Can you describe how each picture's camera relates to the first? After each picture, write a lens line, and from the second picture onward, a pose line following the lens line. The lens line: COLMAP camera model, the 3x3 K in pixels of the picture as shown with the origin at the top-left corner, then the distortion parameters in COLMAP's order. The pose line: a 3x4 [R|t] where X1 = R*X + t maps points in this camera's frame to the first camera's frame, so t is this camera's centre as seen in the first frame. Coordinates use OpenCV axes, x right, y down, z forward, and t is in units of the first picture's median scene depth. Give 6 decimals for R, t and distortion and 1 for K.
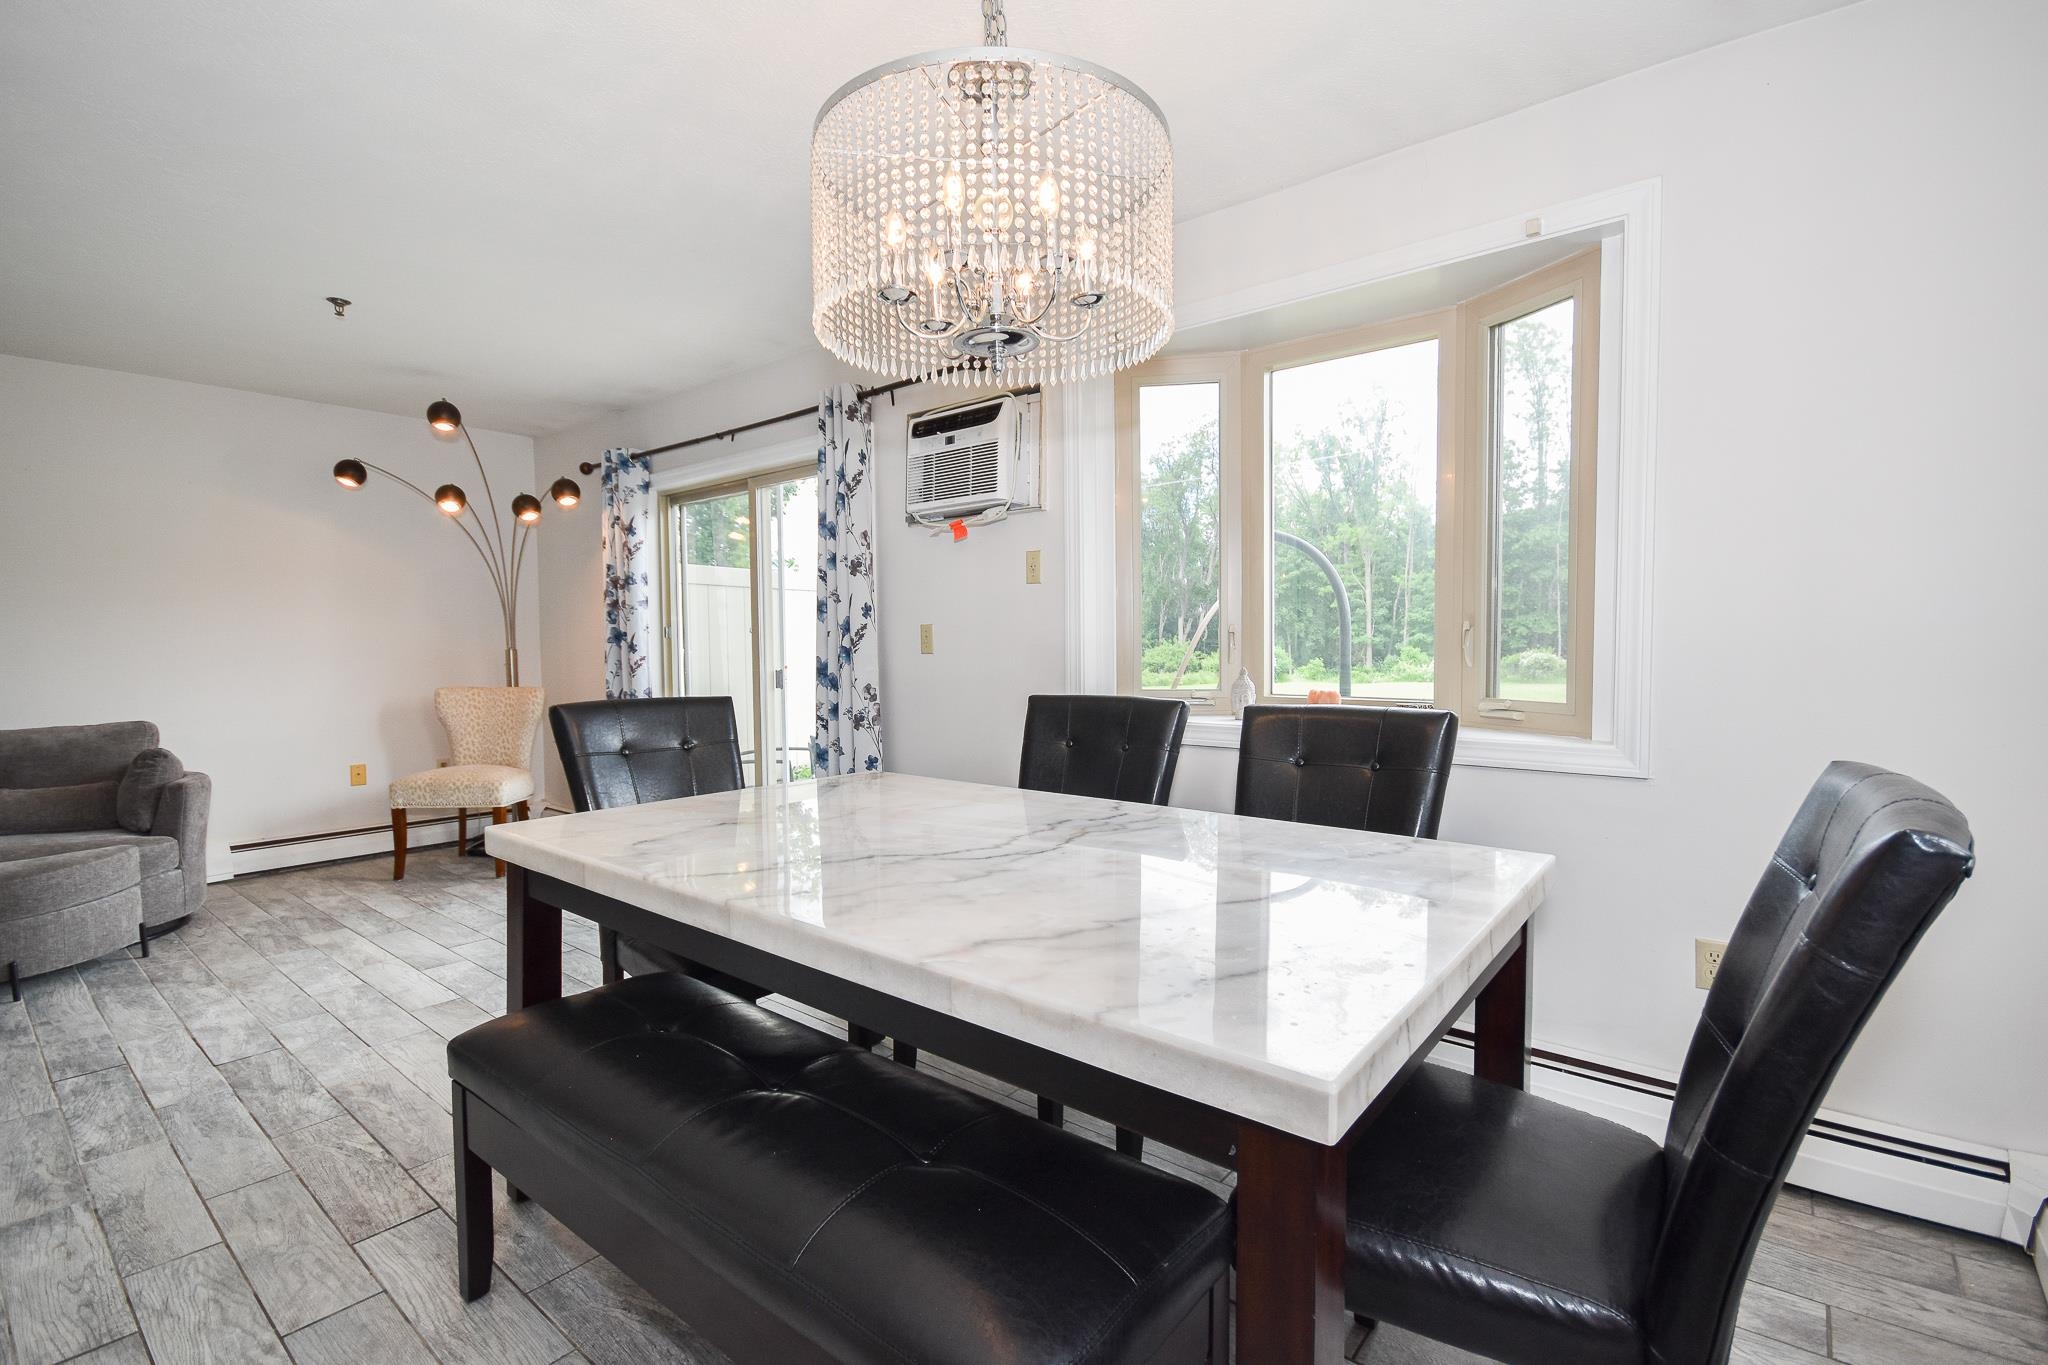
lens RADIAL K [[925.4, 0, 1024.0], [0, 925.4, 682.5], [0, 0, 1]] dist [0.017922, -0.018170]
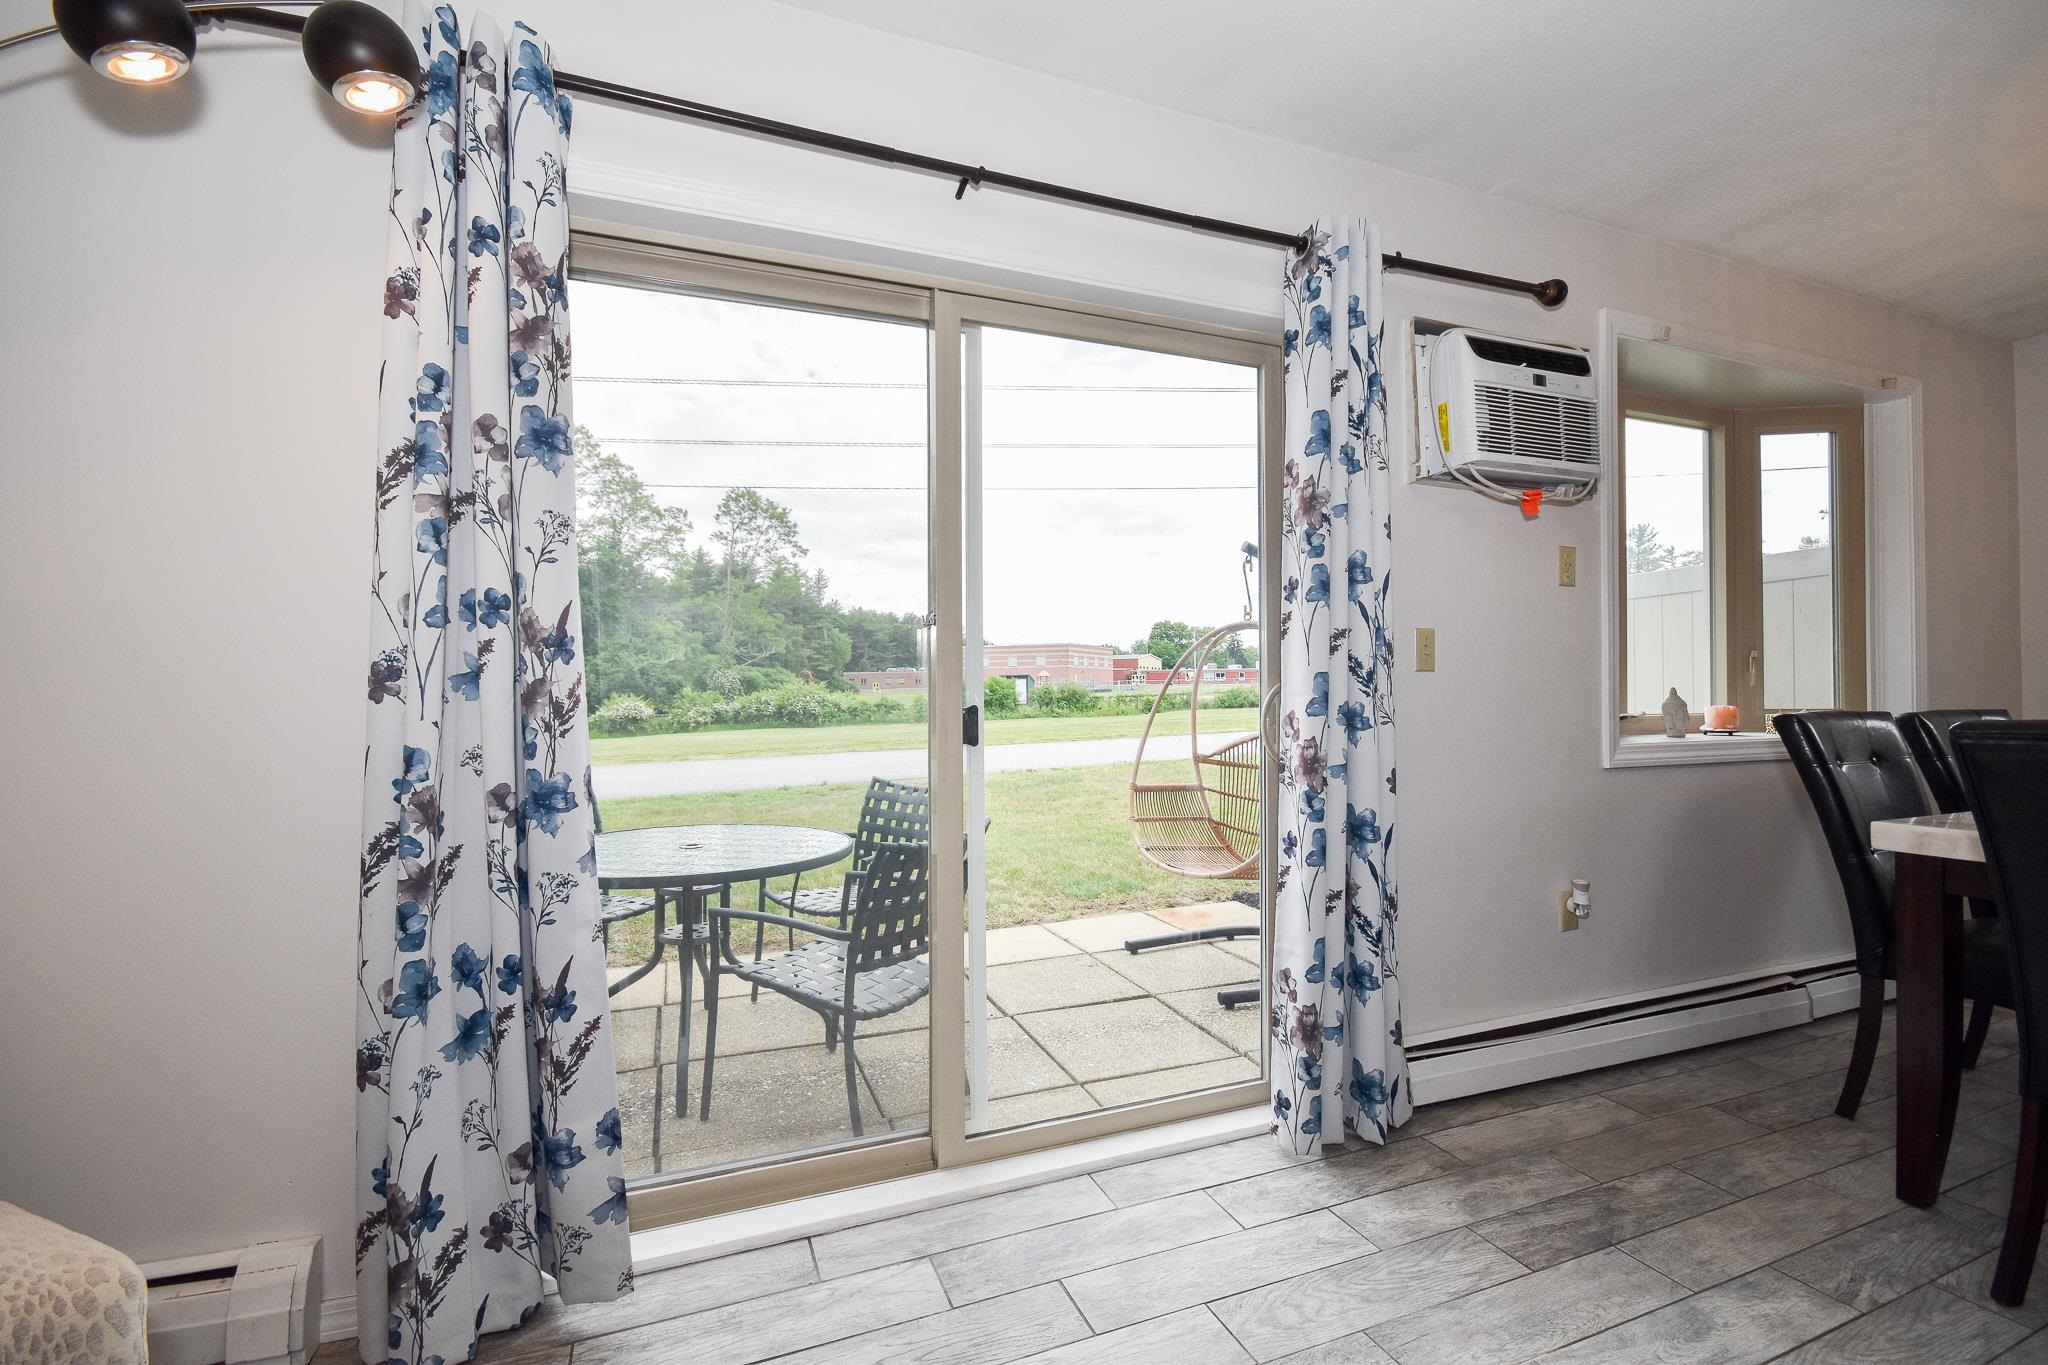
lens RADIAL K [[897.6, 0, 1027.6], [0, 897.6, 684.7], [0, 0, 1]] dist [0.010945, -0.012508]
pose [[0.485277, 0.015132, 0.874230, -0.981344], [0.039917, 0.998424, -0.039439, -0.007512], [-0.873449, 0.054036, 0.483908, 1.117685]]
